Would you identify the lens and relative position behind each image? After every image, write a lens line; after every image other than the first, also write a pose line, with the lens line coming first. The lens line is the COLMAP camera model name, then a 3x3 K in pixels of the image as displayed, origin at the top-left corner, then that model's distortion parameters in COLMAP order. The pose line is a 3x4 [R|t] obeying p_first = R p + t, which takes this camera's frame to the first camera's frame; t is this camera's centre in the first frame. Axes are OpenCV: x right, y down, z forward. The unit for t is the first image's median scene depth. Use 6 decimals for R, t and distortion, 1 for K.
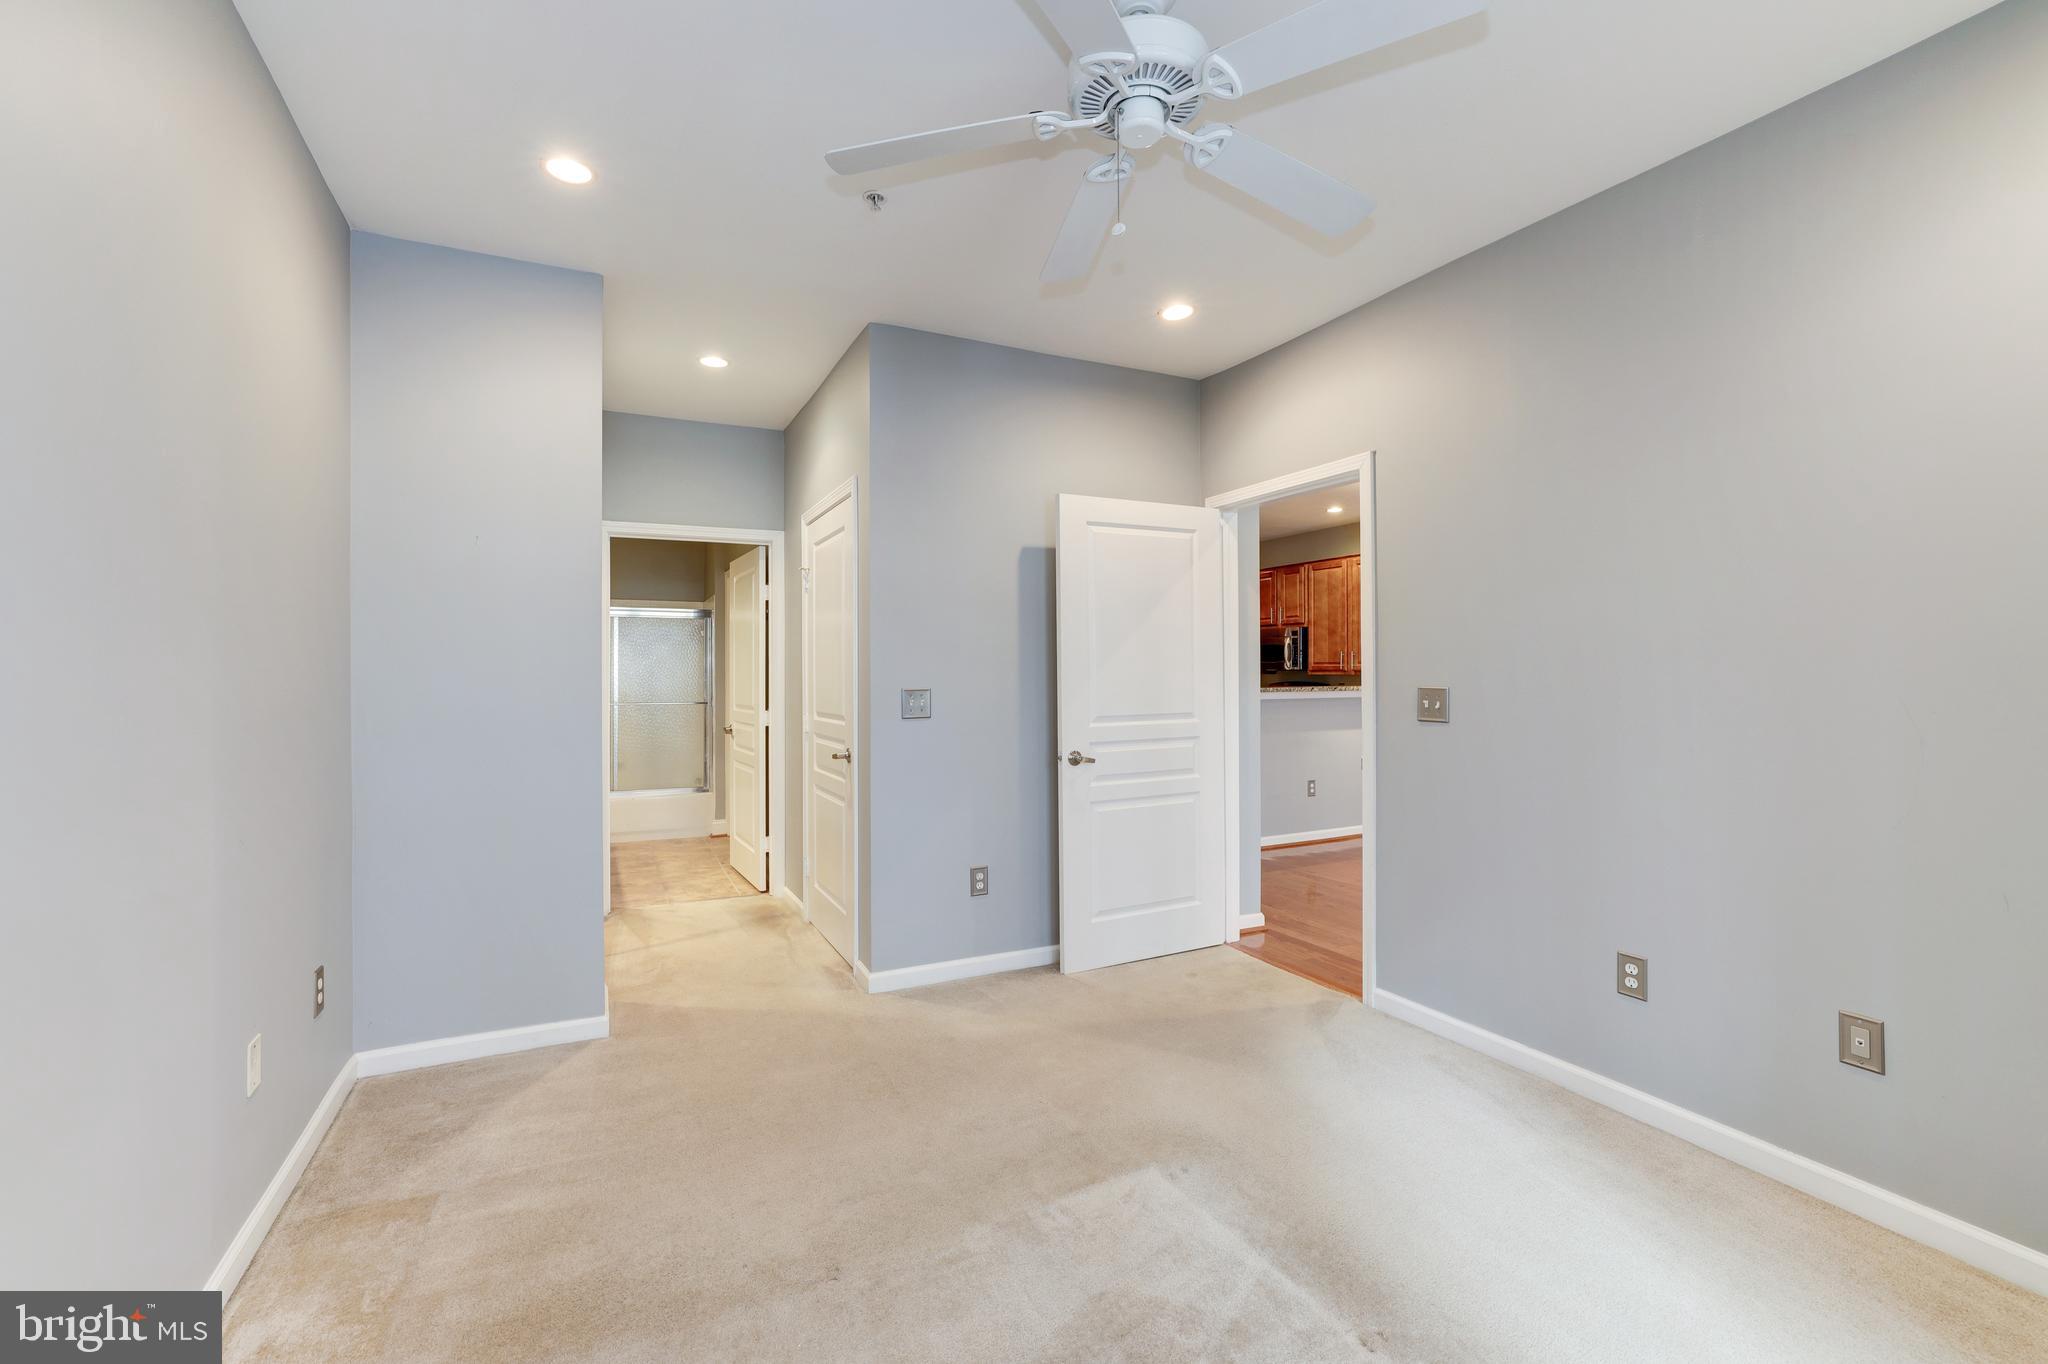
lens RADIAL K [[885.3, 0, 1024.7], [0, 885.3, 673.9], [0, 0, 1]] dist [-0.051141, 0.018627]
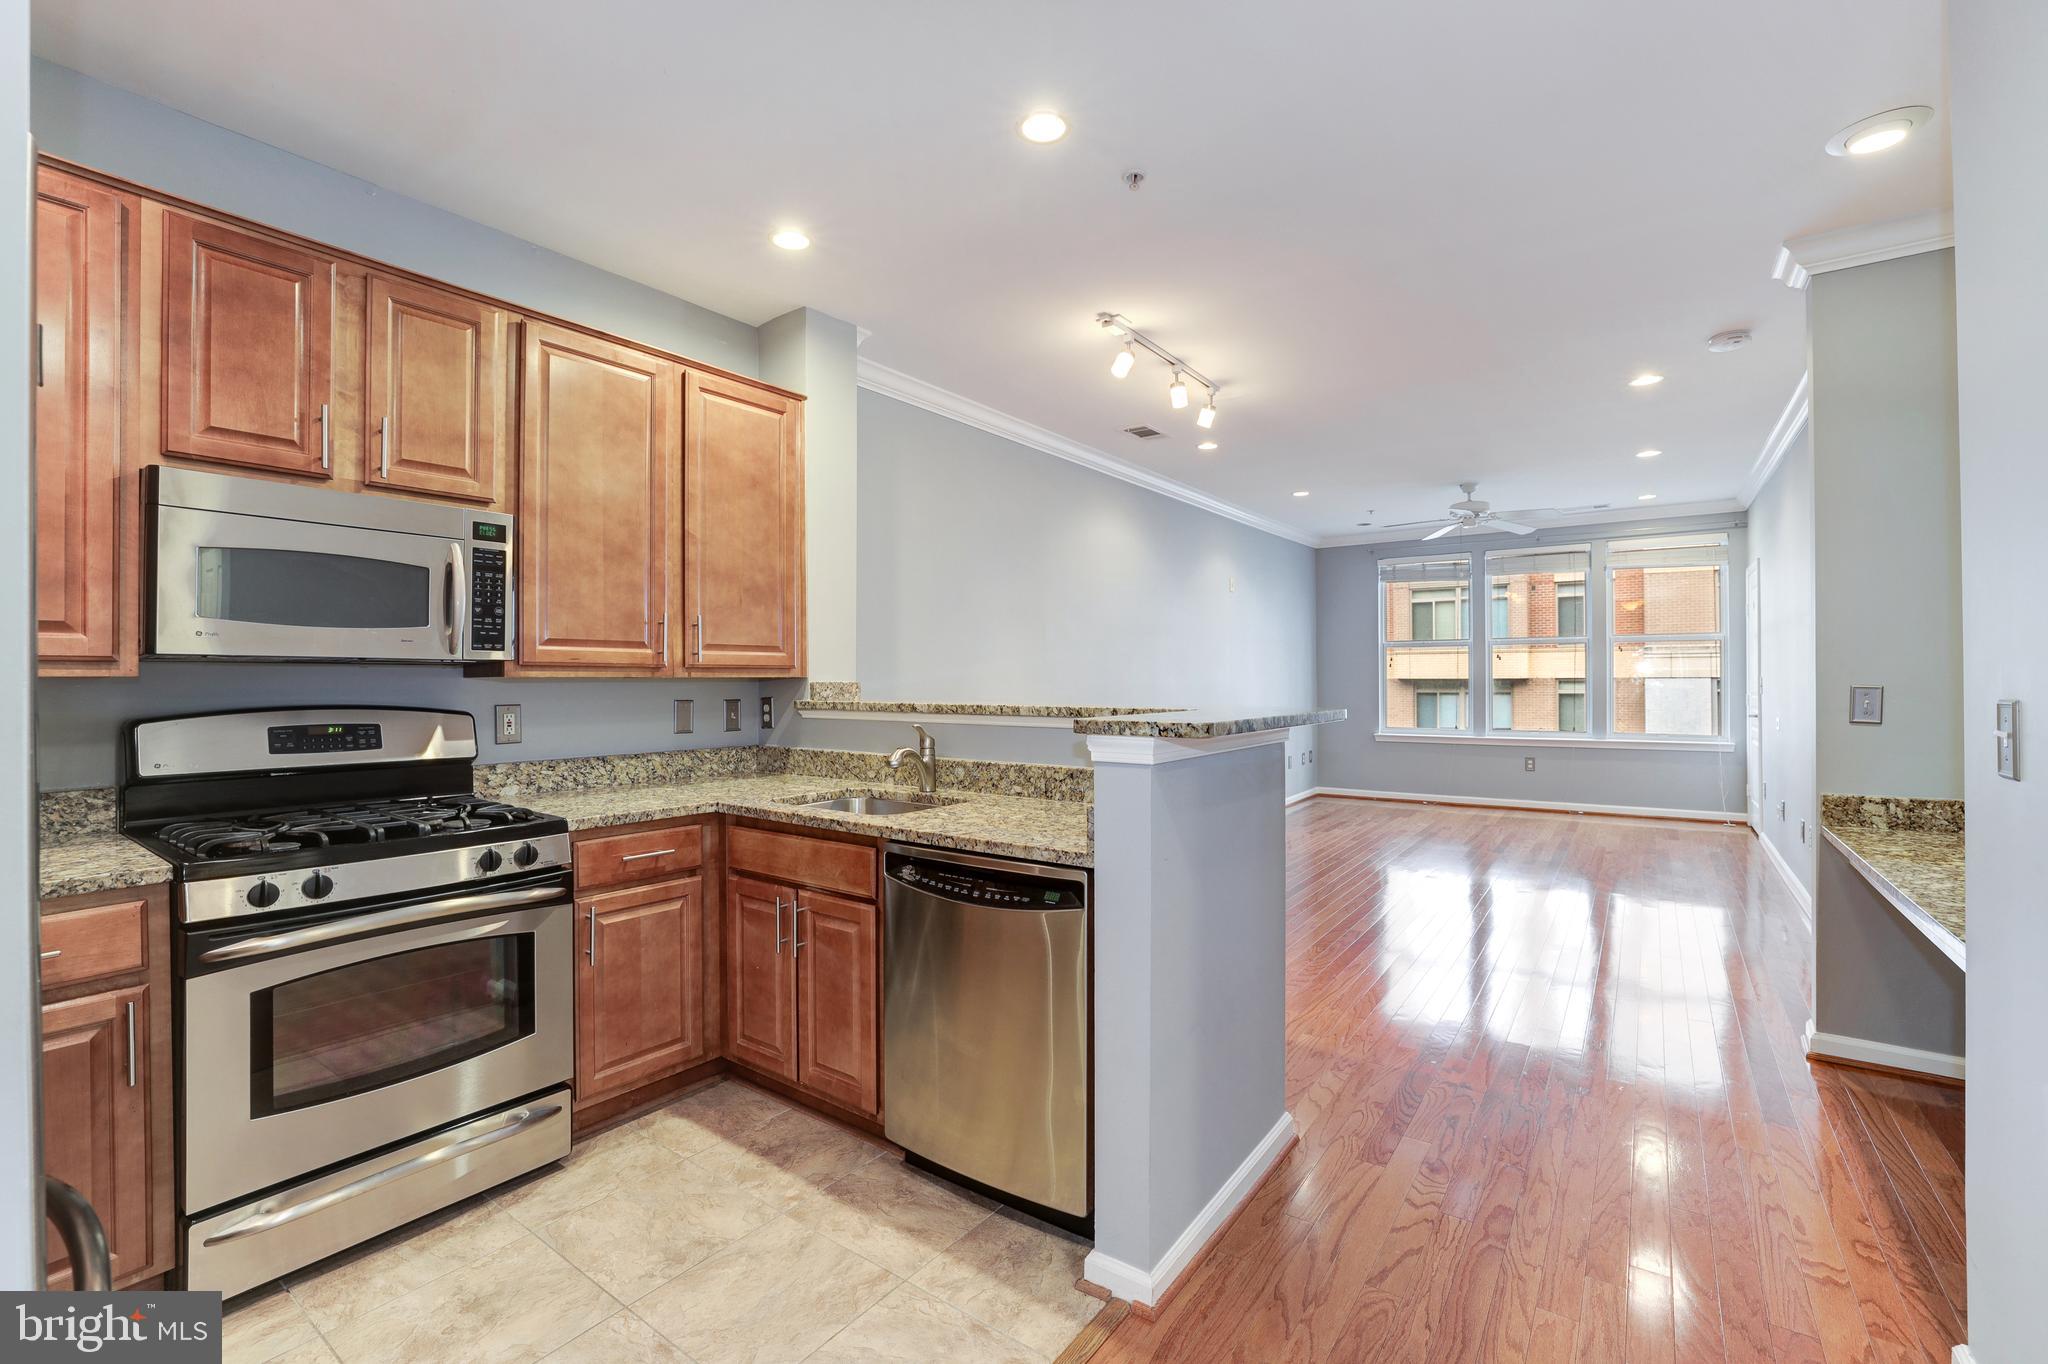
lens RADIAL K [[885.3, 0, 1024.7], [0, 885.3, 673.9], [0, 0, 1]] dist [-0.051141, 0.018627]
pose [[-0.471886, 0.012509, 0.881571, -0.020303], [0.007688, 0.999920, -0.010074, 0.003546], [-0.881626, 0.002024, -0.471944, 0.996371]]
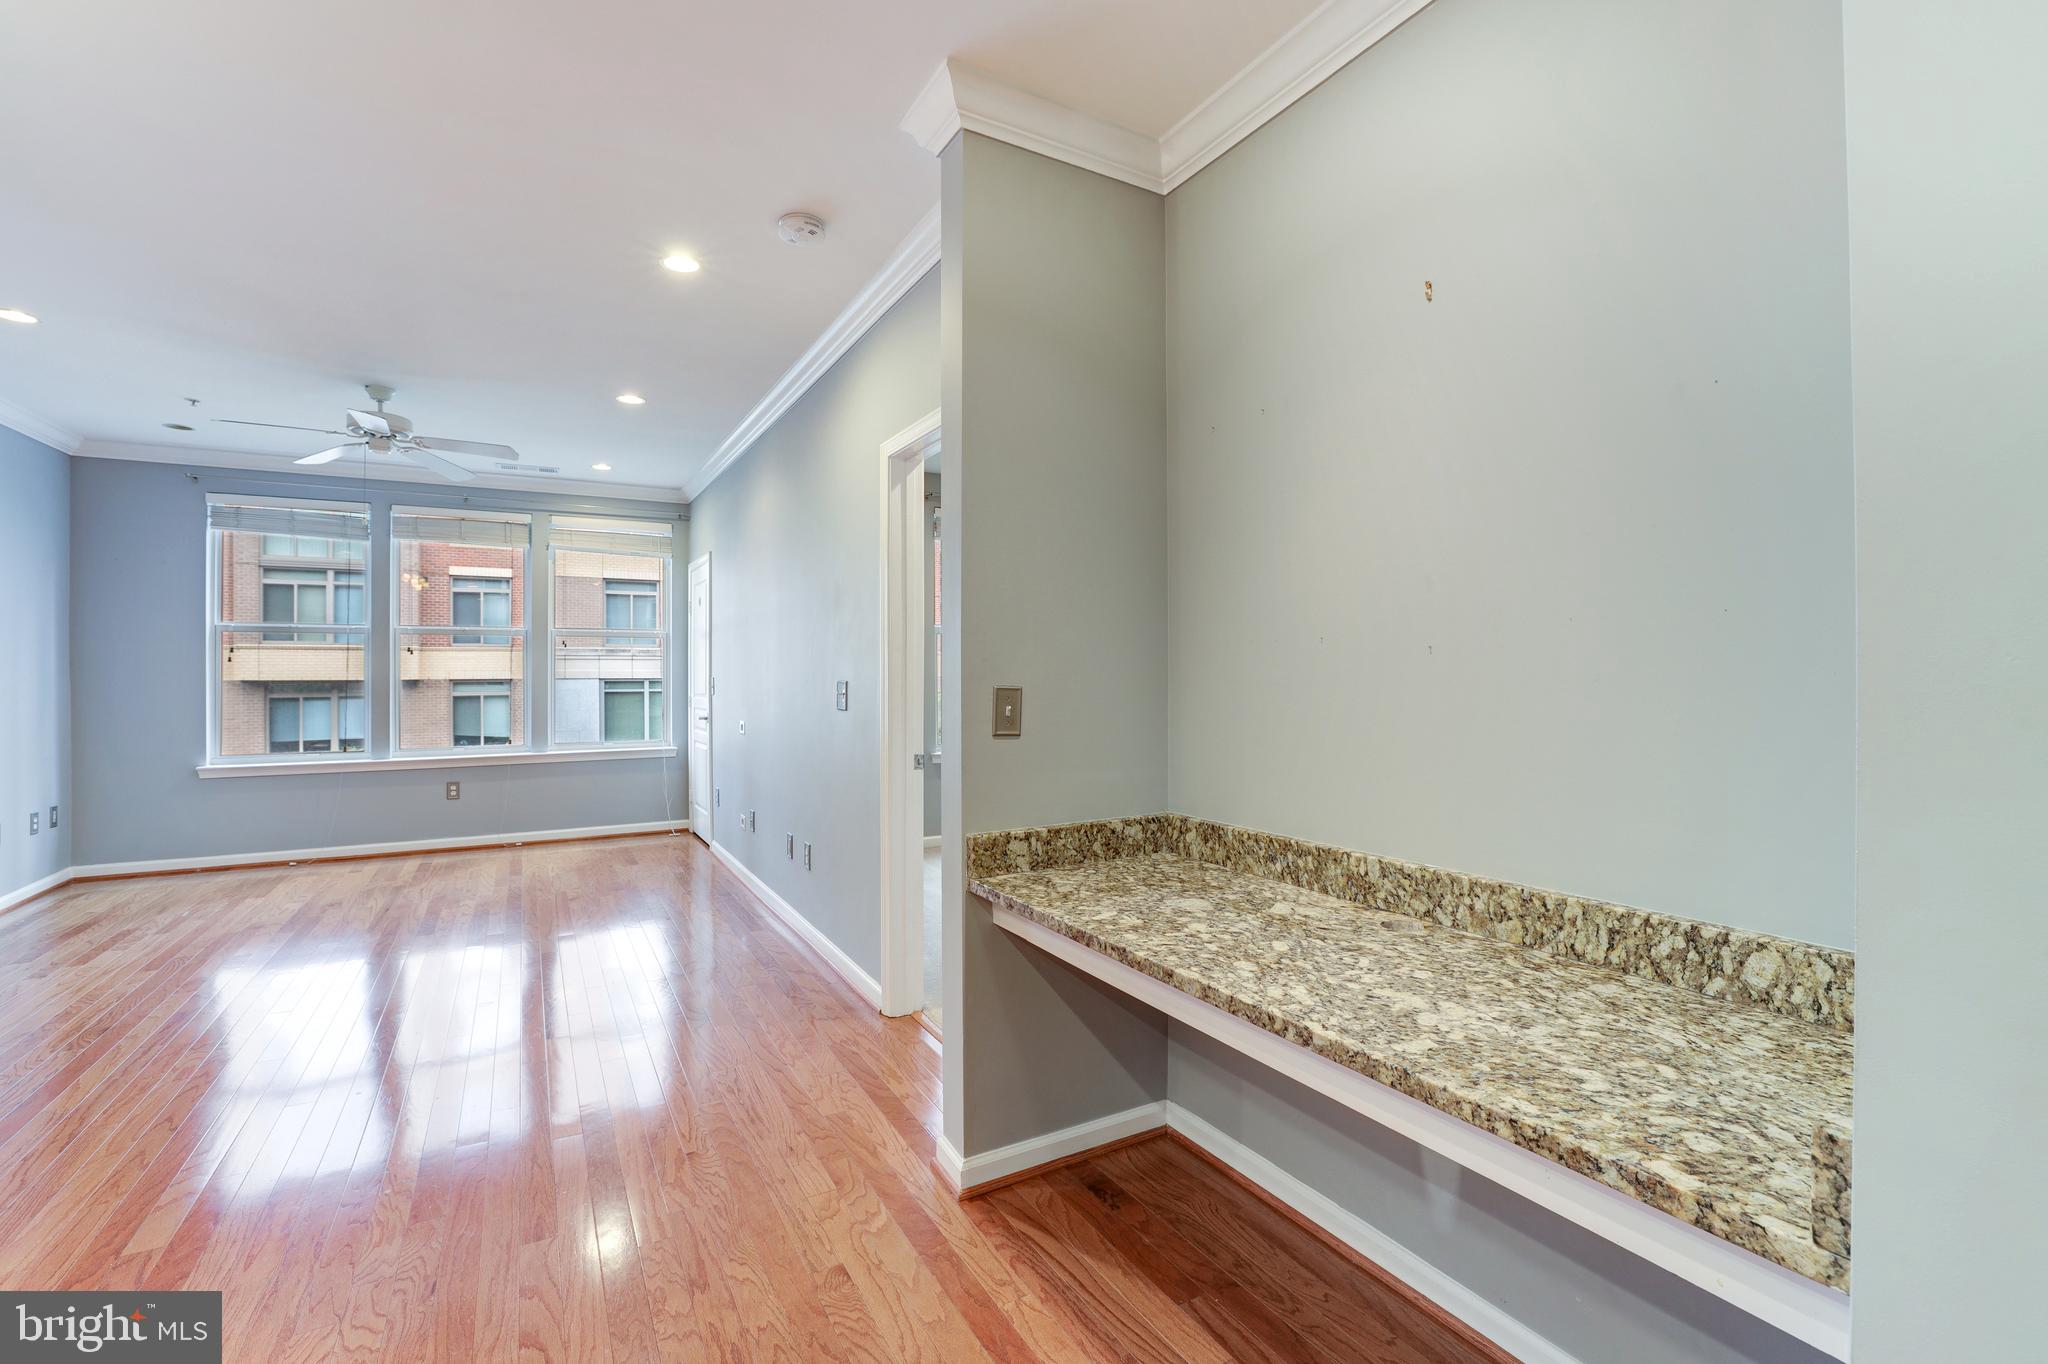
lens RADIAL K [[884.1, 0, 1022.4], [0, 884.1, 673.5], [0, 0, 1]] dist [-0.053051, 0.019435]
pose [[-0.998003, 0.009518, -0.062450, 0.132642], [0.009596, 0.999954, -0.000945, 0.003859], [0.062438, -0.001542, -0.998048, 0.809889]]
